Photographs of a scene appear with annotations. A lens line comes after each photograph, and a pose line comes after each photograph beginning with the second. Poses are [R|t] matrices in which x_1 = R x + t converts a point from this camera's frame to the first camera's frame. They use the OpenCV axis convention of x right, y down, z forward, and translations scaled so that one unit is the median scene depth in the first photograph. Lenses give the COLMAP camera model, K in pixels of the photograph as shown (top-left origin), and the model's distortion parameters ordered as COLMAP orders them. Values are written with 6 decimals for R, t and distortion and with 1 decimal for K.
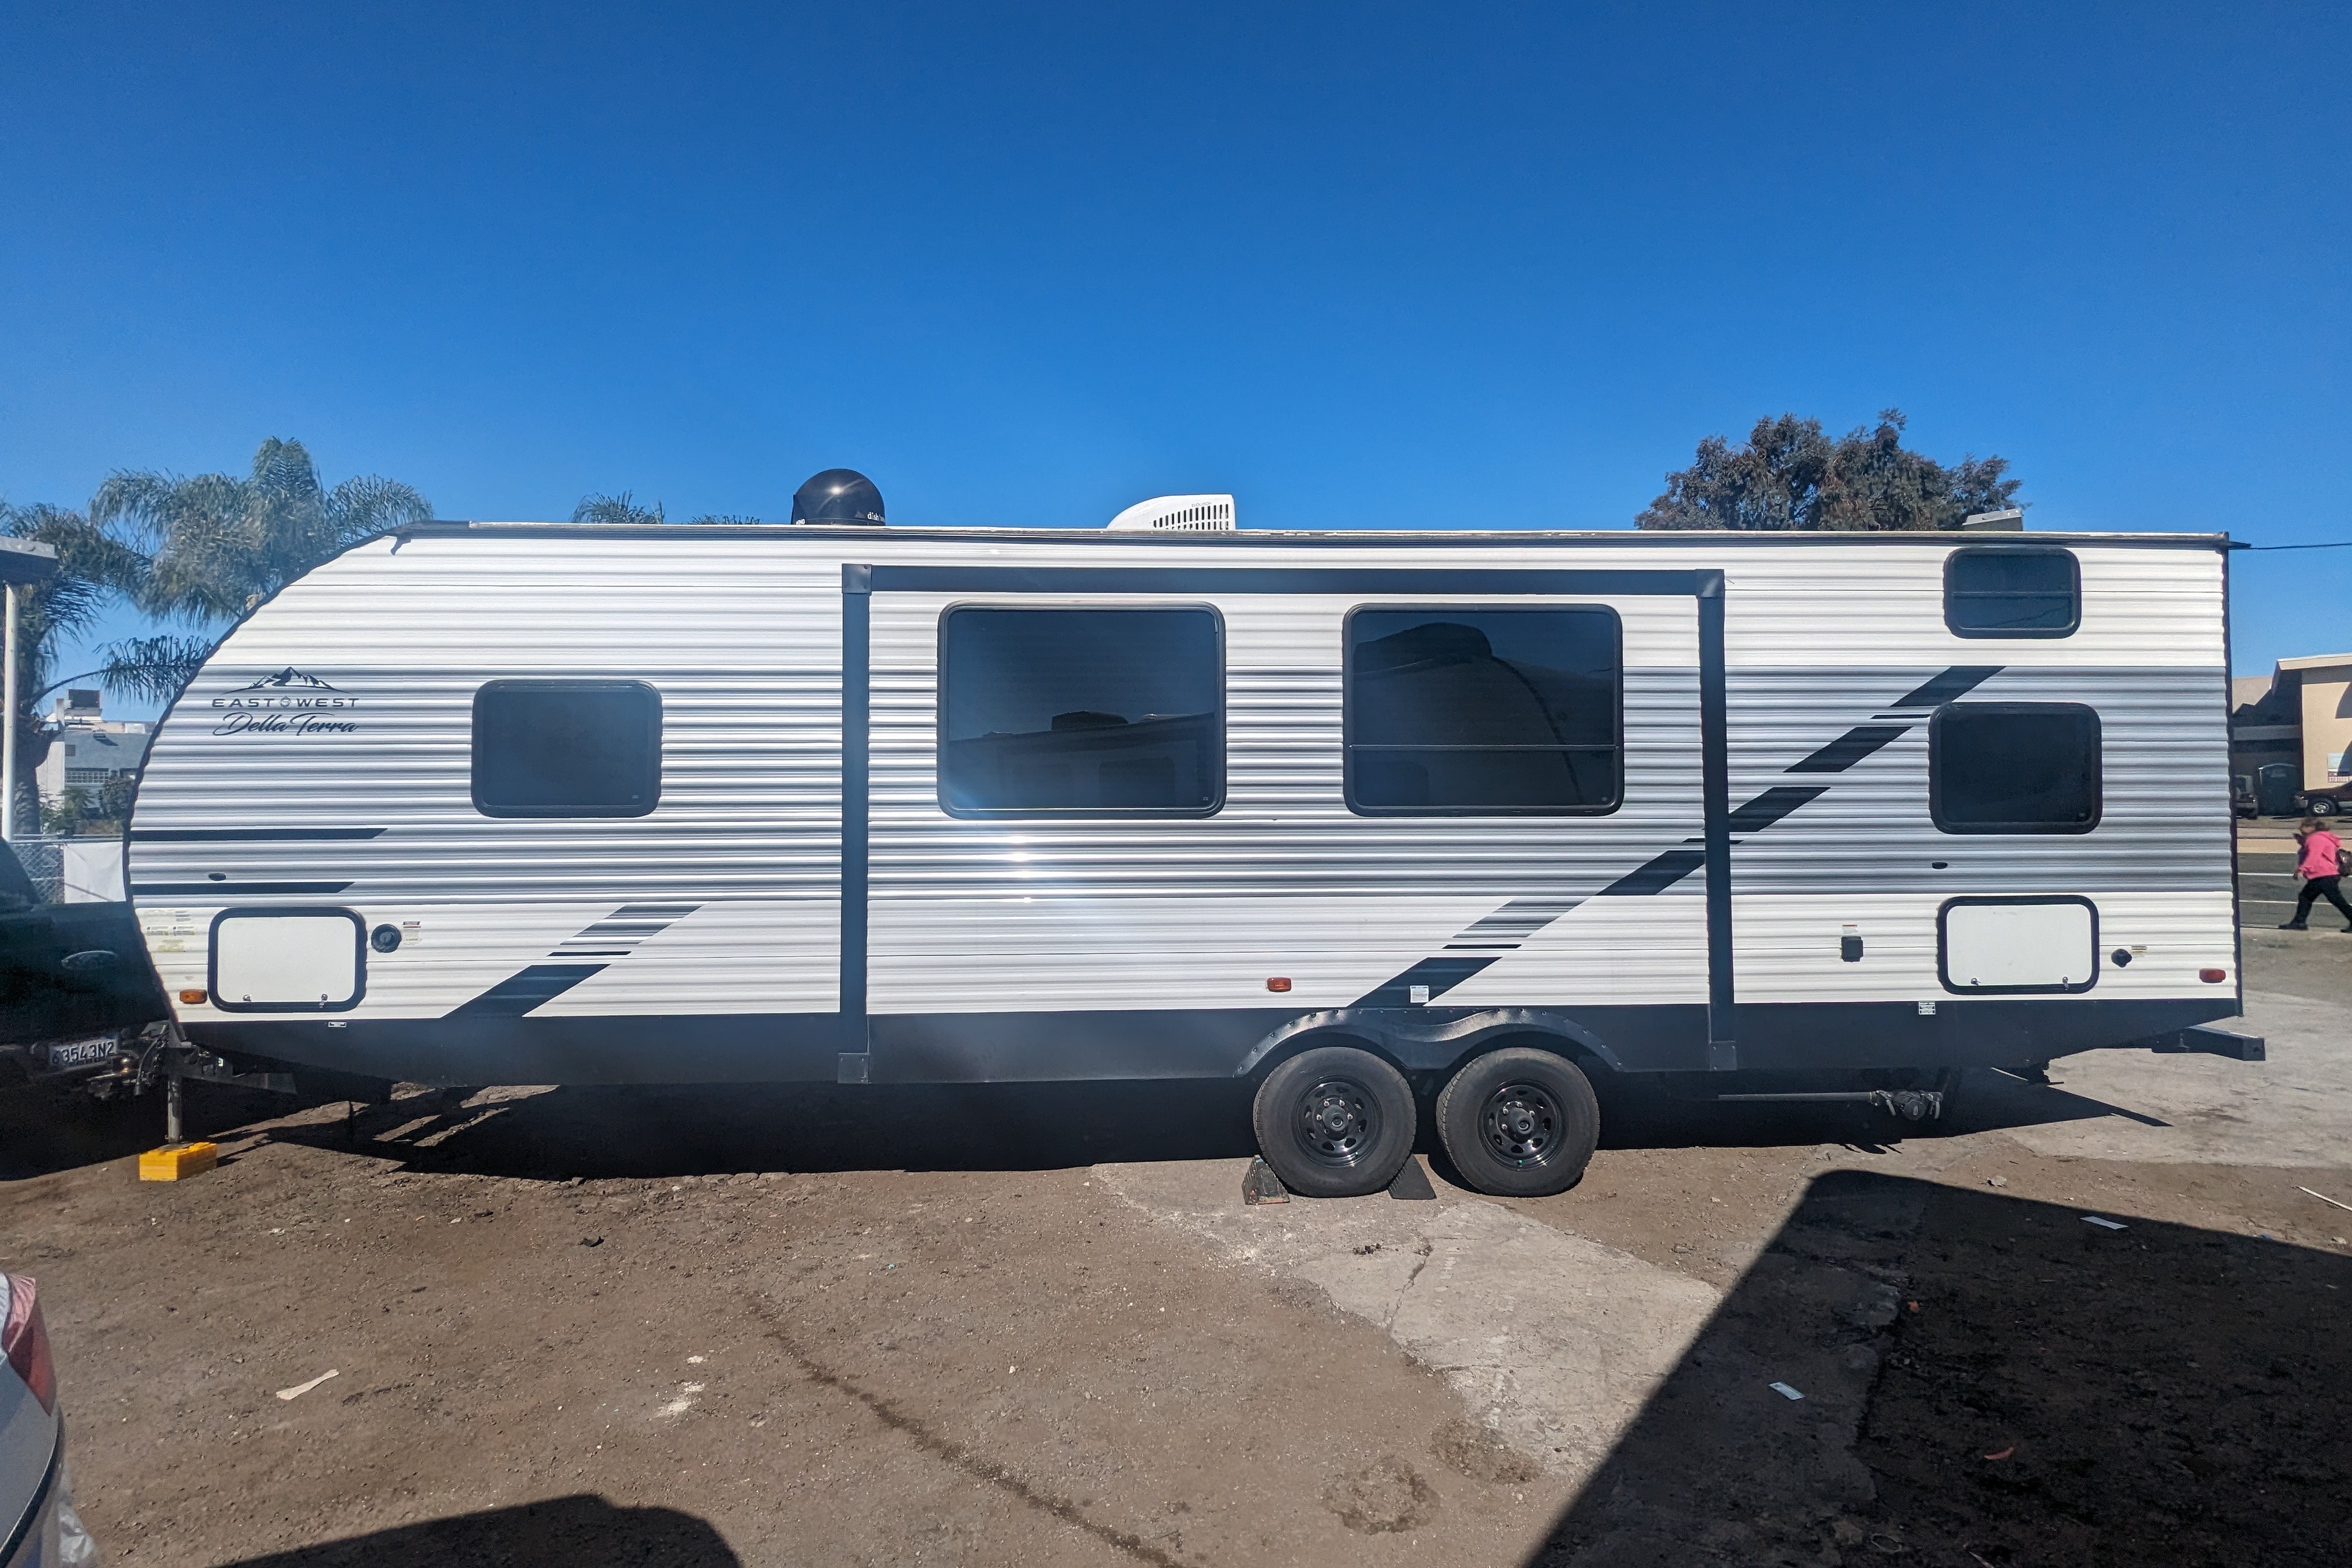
lens RADIAL K [[1137.2, 0, 1192.3], [0, 1137.2, 784.5], [0, 0, 1]] dist [0.001074, 0.000328]
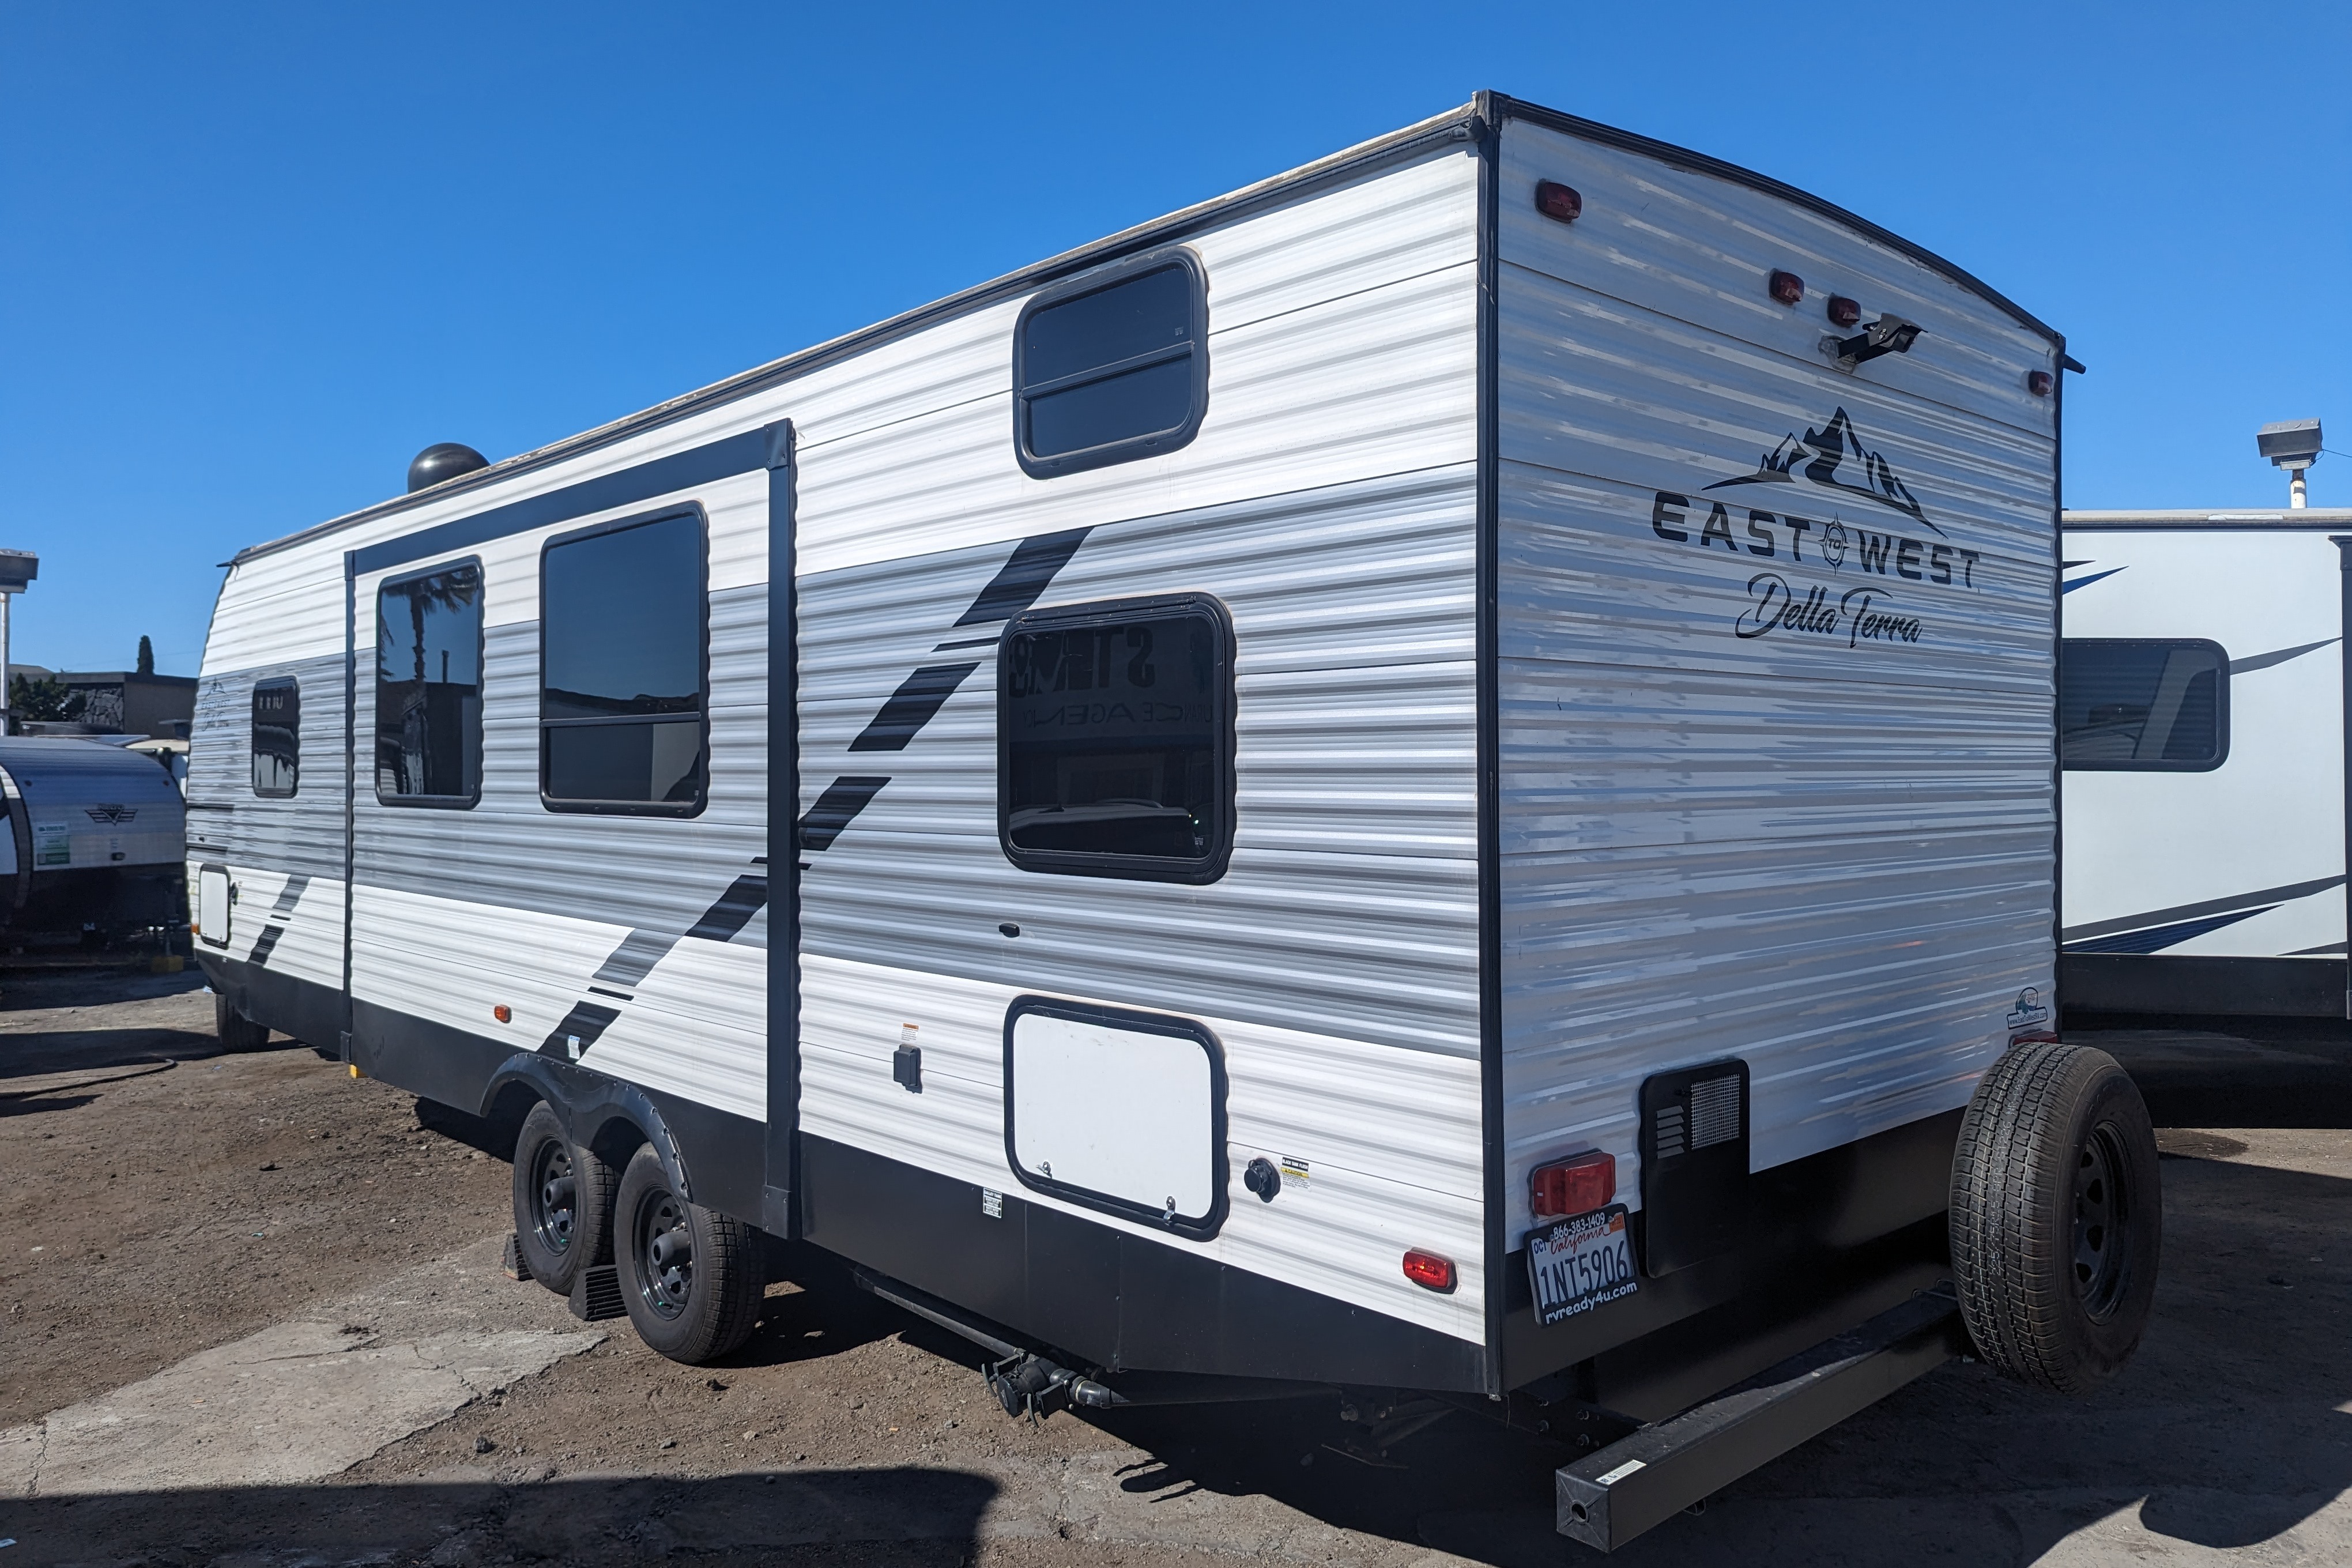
lens RADIAL K [[1669.1, 0, 1185.9], [0, 1669.1, 774.7], [0, 0, 1]] dist [0.031811, -0.009254]
pose [[0.646668, 0.004942, -0.762756, 1.288155], [0.011375, 0.999805, 0.016121, -0.010376], [0.762687, -0.019102, 0.646486, 0.579302]]
